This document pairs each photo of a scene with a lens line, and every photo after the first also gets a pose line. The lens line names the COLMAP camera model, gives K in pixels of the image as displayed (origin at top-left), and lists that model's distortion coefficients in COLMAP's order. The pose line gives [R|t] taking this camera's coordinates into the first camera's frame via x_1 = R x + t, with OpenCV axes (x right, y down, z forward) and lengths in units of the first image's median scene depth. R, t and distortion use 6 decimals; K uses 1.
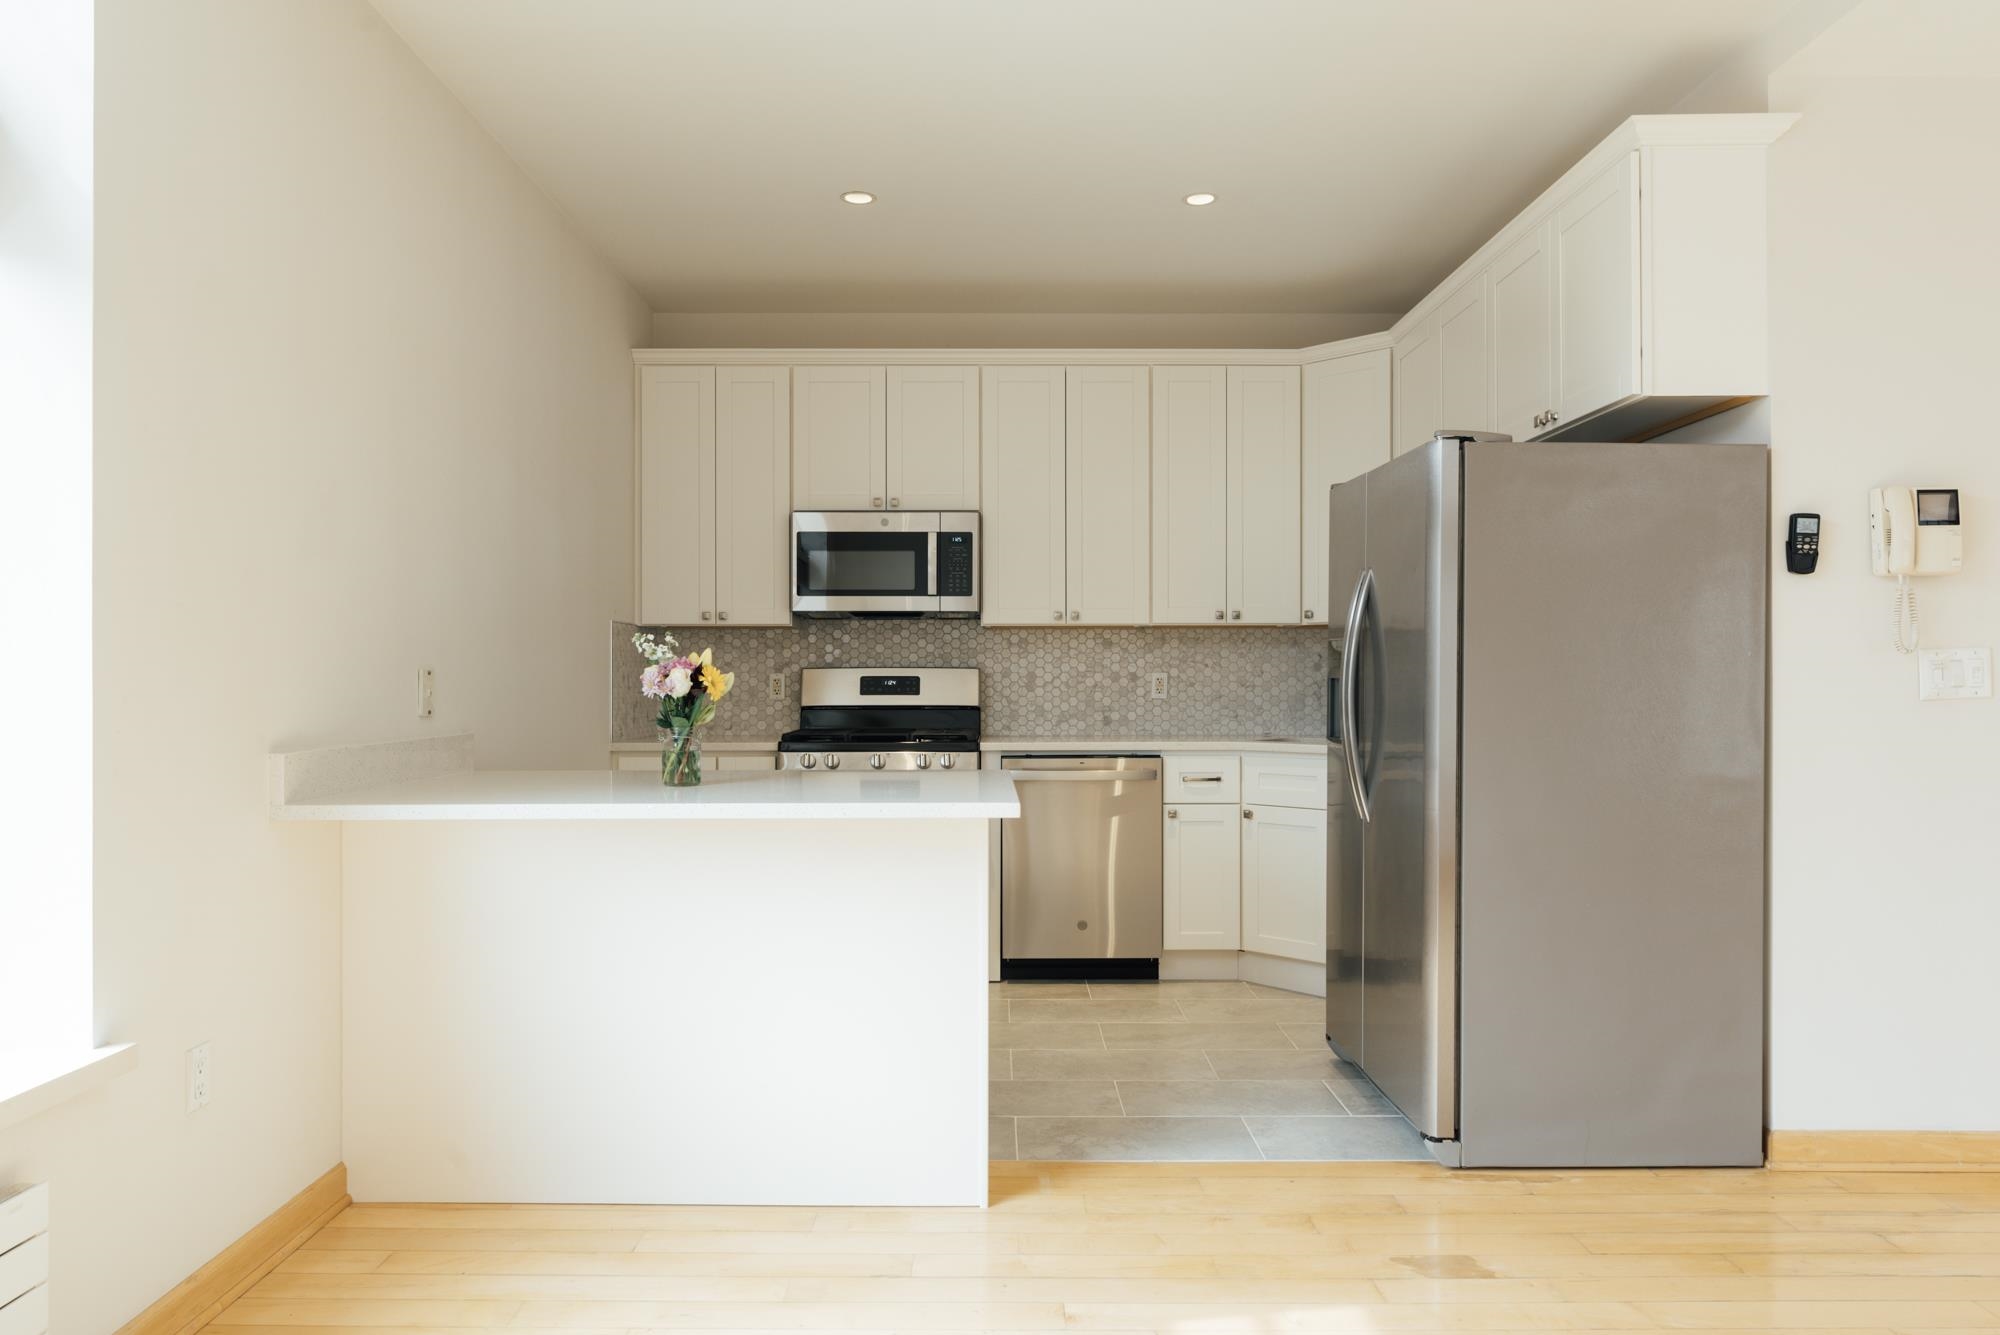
lens RADIAL K [[1297.3, 0, 988.2], [0, 1297.3, 678.6], [0, 0, 1]] dist [0.001447, -0.000479]
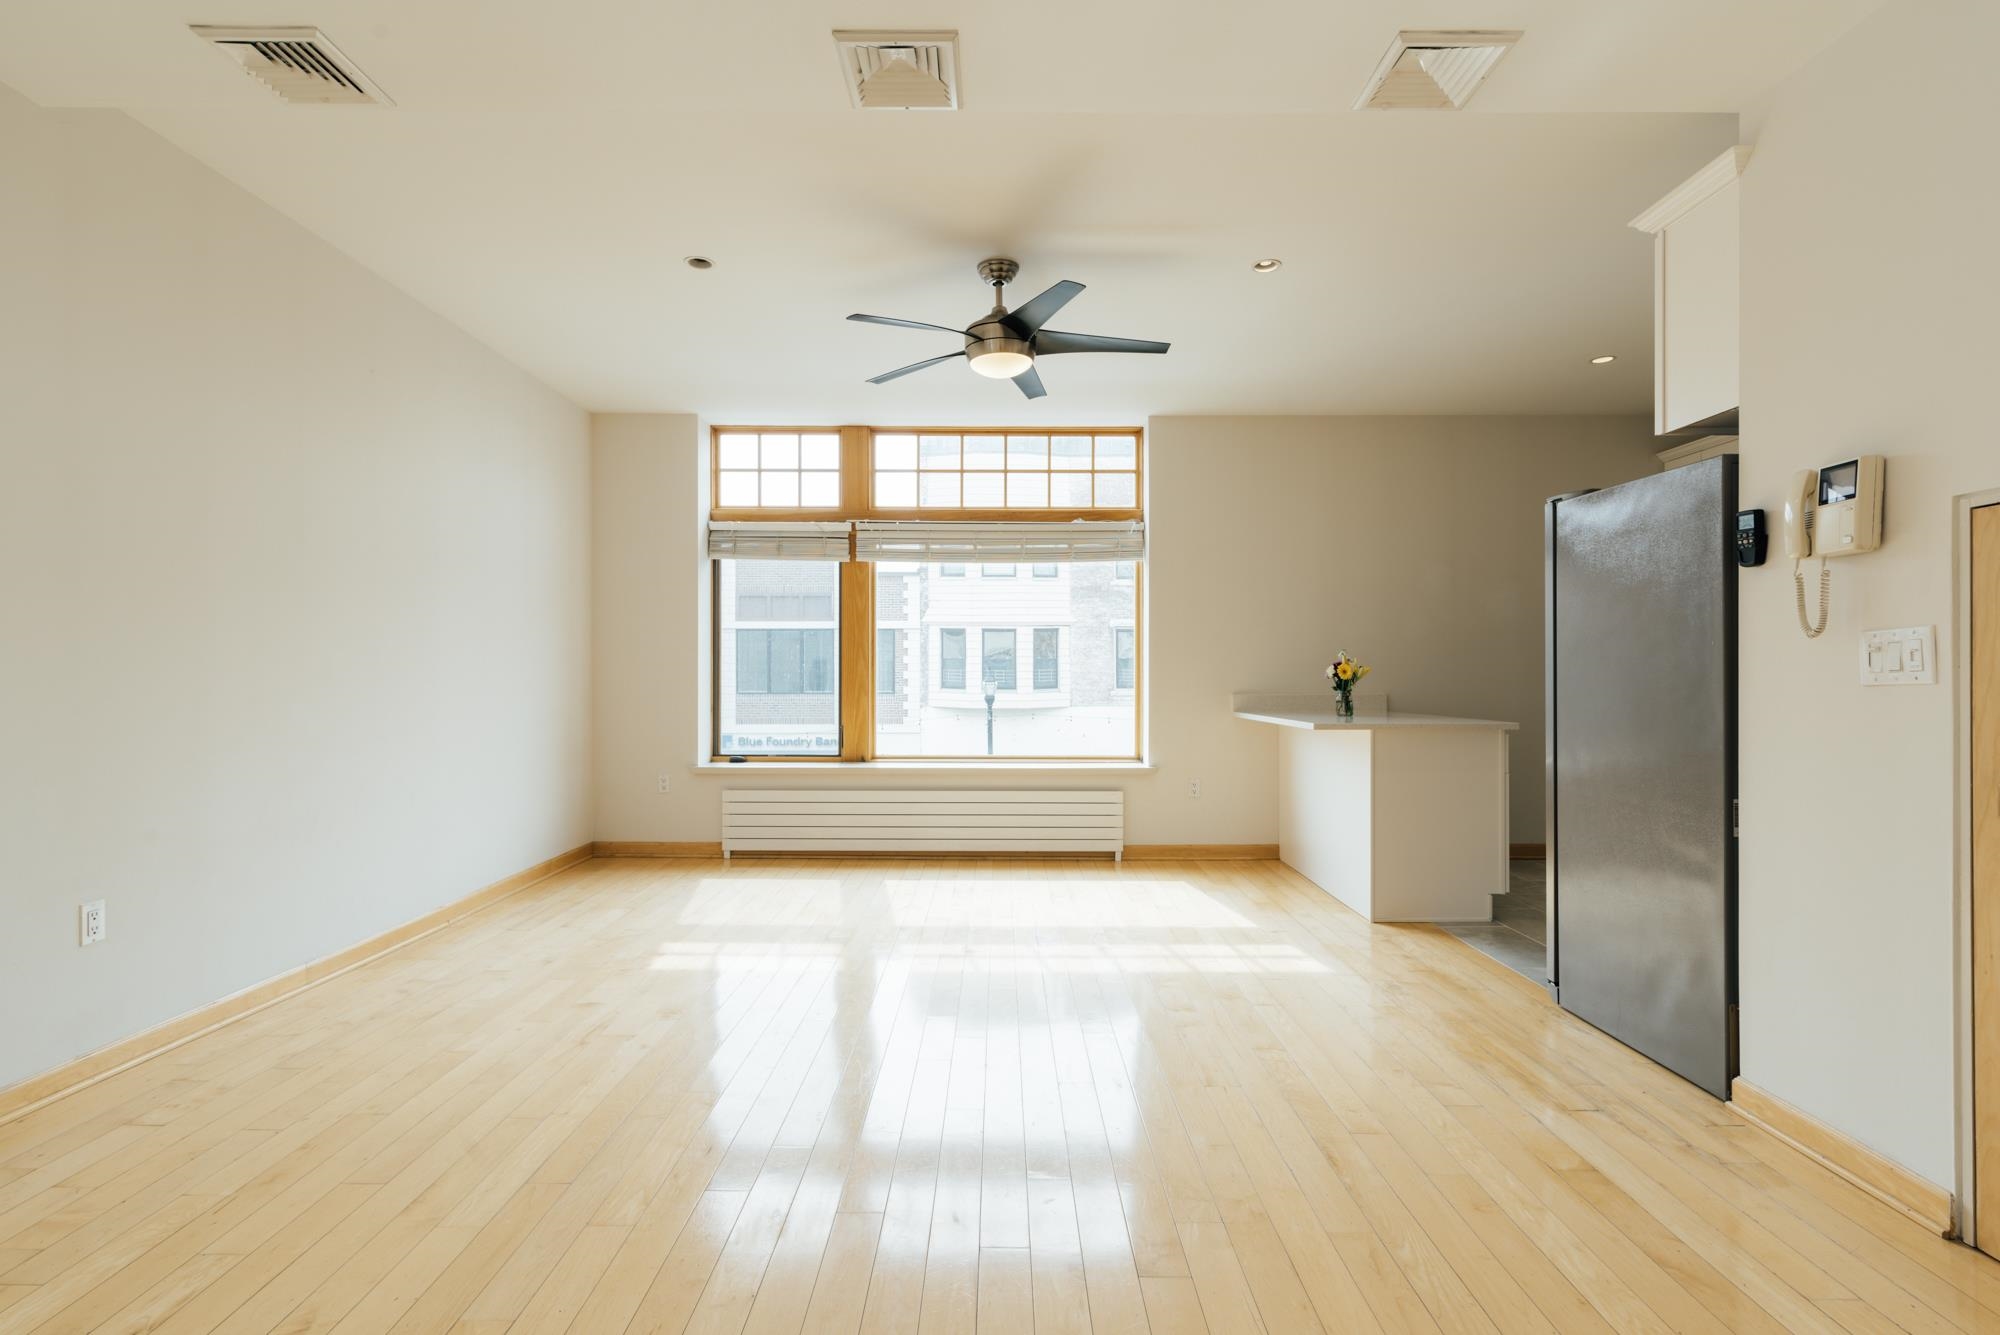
lens RADIAL K [[944.3, 0, 996.8], [0, 944.3, 675.4], [0, 0, 1]] dist [0.001932, -0.001230]
pose [[-0.008091, 0.001182, -0.999967, 0.808307], [0.001014, 0.999999, 0.001174, 0.004070], [0.999967, -0.001005, -0.008092, 0.216215]]
